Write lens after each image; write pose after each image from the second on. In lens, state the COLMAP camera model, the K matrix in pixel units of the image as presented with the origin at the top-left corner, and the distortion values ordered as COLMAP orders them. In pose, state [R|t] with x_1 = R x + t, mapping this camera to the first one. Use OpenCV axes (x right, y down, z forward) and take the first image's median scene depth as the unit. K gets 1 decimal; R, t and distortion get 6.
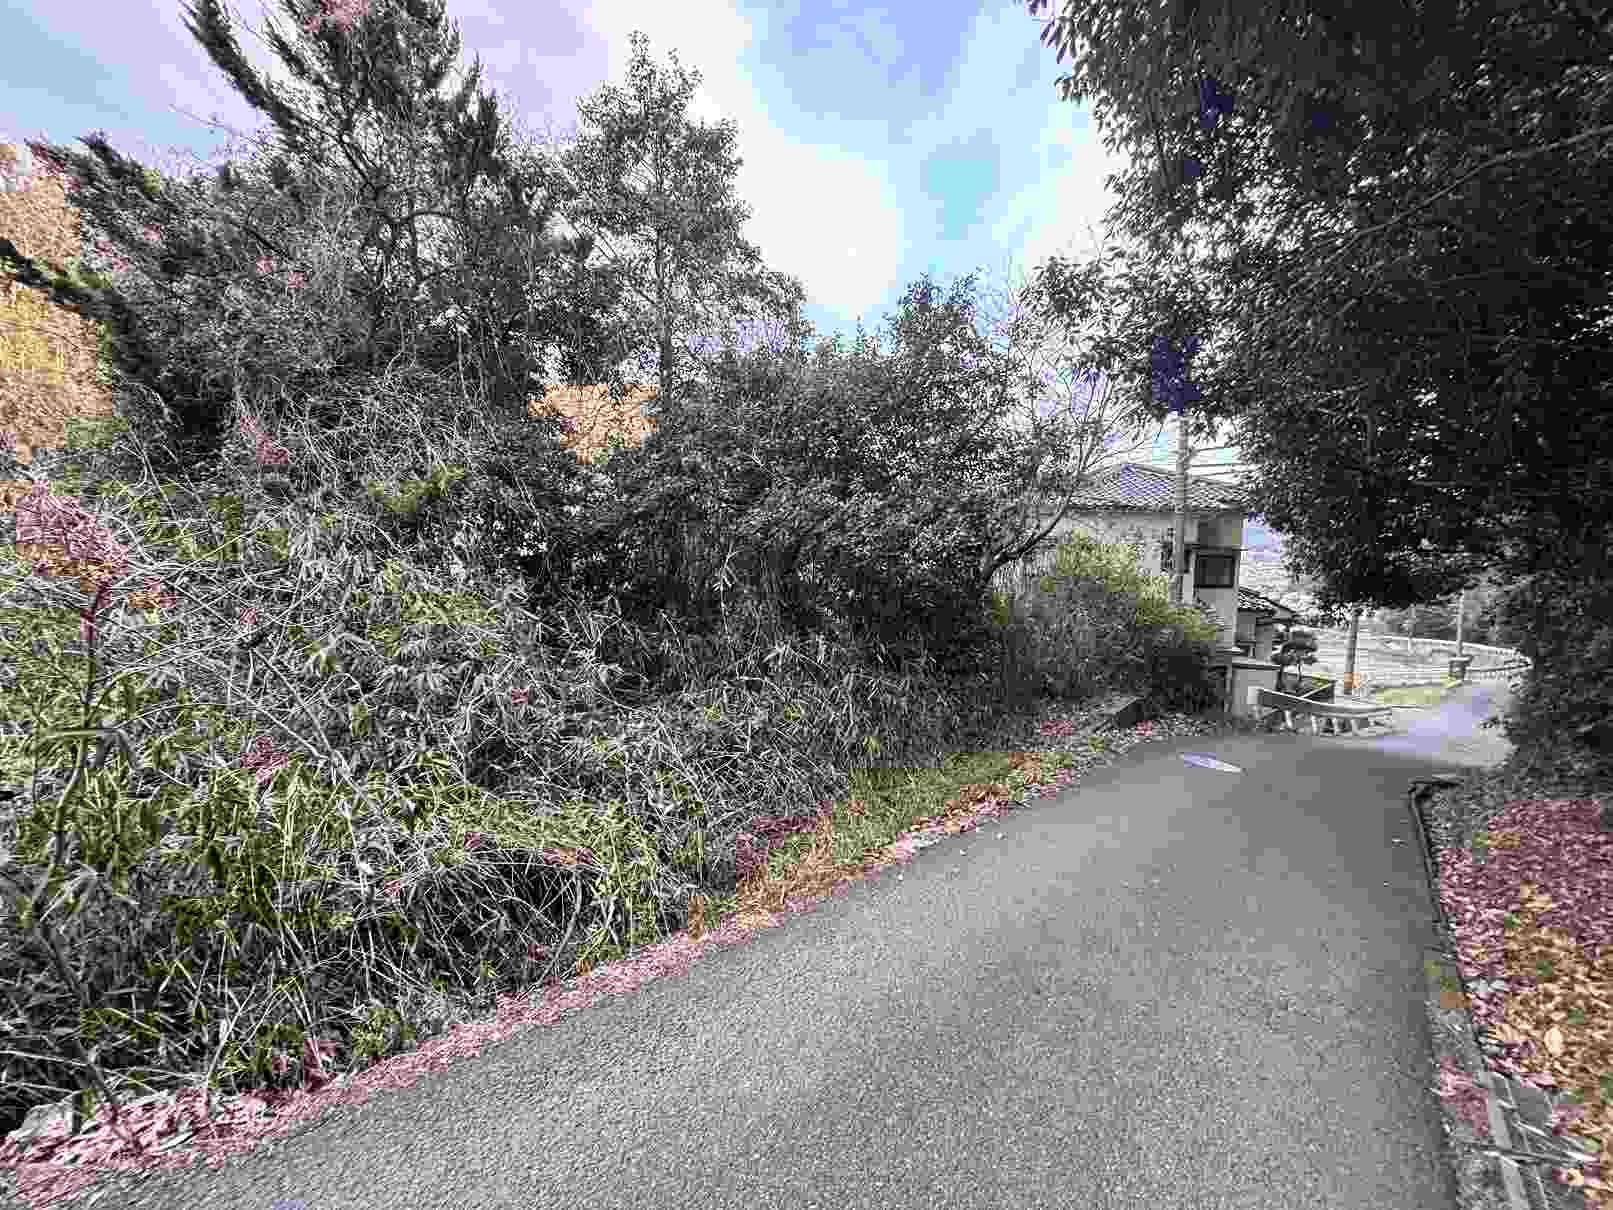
lens RADIAL K [[653.4, 0, 805.8], [0, 653.4, 598.6], [0, 0, 1]] dist [0.006129, -0.001320]
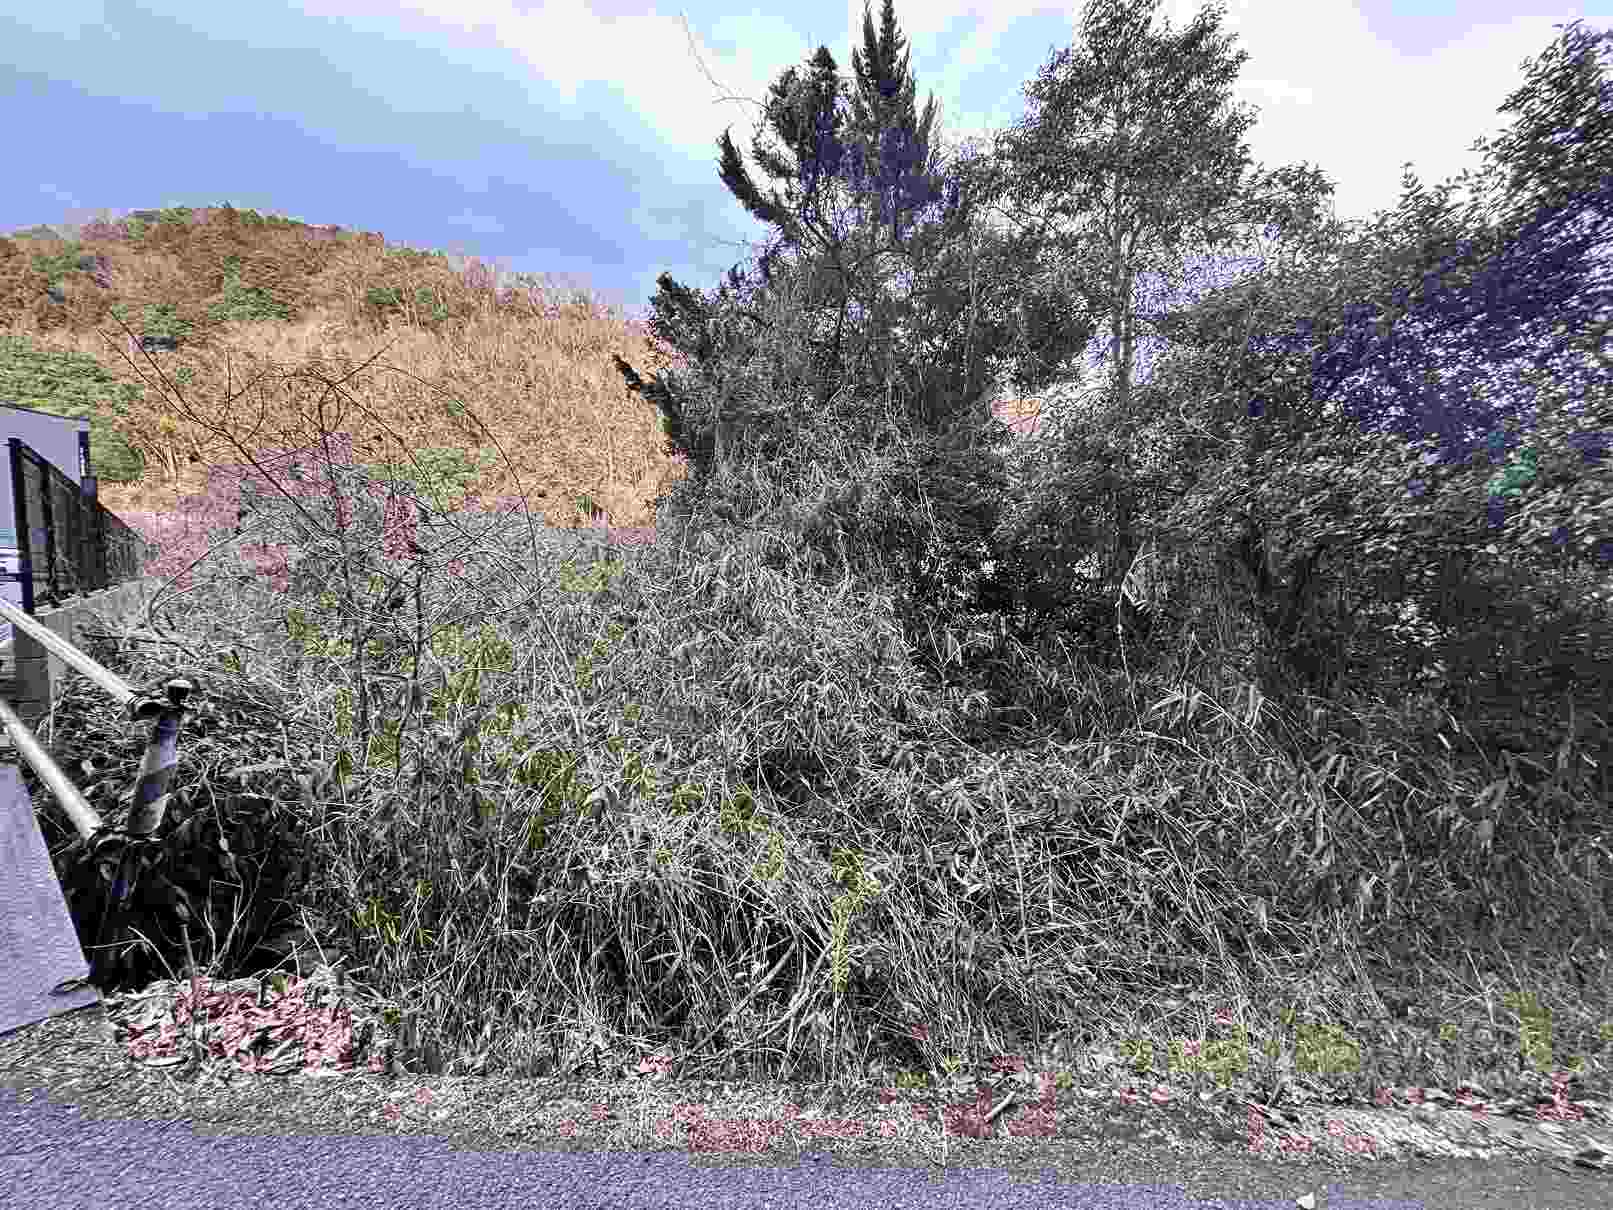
lens RADIAL K [[653.4, 0, 806.2], [0, 653.4, 598.3], [0, 0, 1]] dist [0.006129, -0.001320]
pose [[0.718042, 0.013552, -0.695868, 0.109035], [-0.051685, 0.998088, -0.033895, 0.017338], [0.694079, 0.060303, 0.717369, 0.204783]]
